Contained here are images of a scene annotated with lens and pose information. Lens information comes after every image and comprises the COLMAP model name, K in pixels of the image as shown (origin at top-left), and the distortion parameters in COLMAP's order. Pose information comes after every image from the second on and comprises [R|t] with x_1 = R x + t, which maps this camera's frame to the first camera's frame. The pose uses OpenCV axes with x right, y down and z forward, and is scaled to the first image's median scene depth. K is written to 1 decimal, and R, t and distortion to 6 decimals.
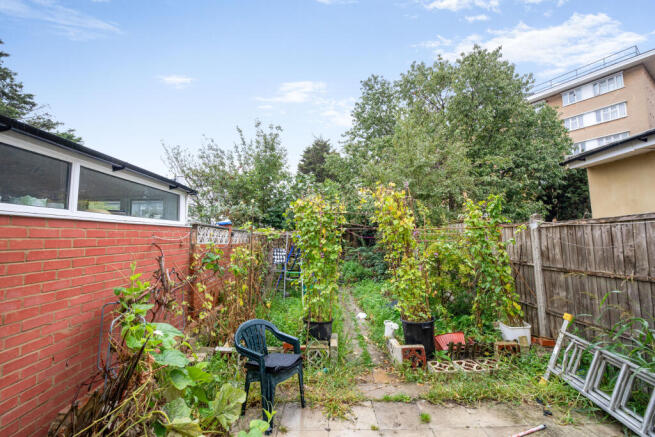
lens RADIAL K [[270.5, 0, 328.7], [0, 270.5, 216.7], [0, 0, 1]] dist [0.002505, -0.003464]
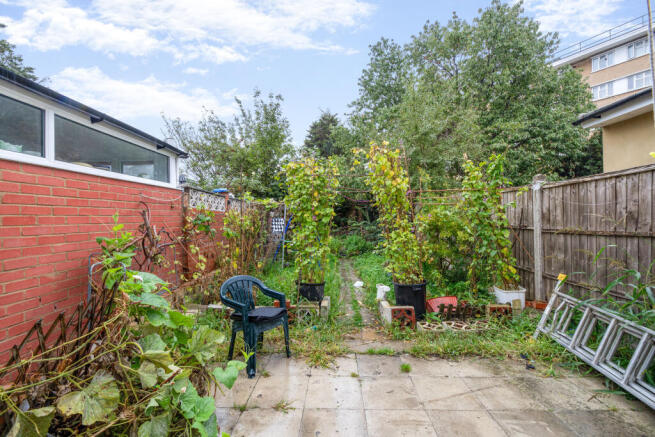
lens RADIAL K [[274.1, 0, 326.8], [0, 274.1, 220.7], [0, 0, 1]] dist [0.001294, -0.002954]
pose [[0.999309, 0.003381, -0.037003, 0.062918], [-0.000003, 0.995861, 0.090891, 0.064141], [0.037157, -0.090828, 0.995173, 0.009232]]
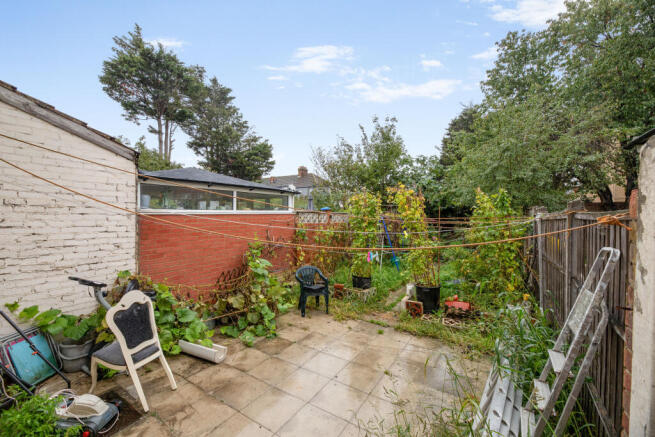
lens RADIAL K [[258.7, 0, 326.7], [0, 258.7, 217.7], [0, 0, 1]] dist [-0.000538, -0.000940]
pose [[0.843875, 0.023101, -0.536042, 0.599787], [0.027157, 0.995953, 0.085673, -0.078469], [0.535852, -0.086855, 0.839833, -0.314763]]
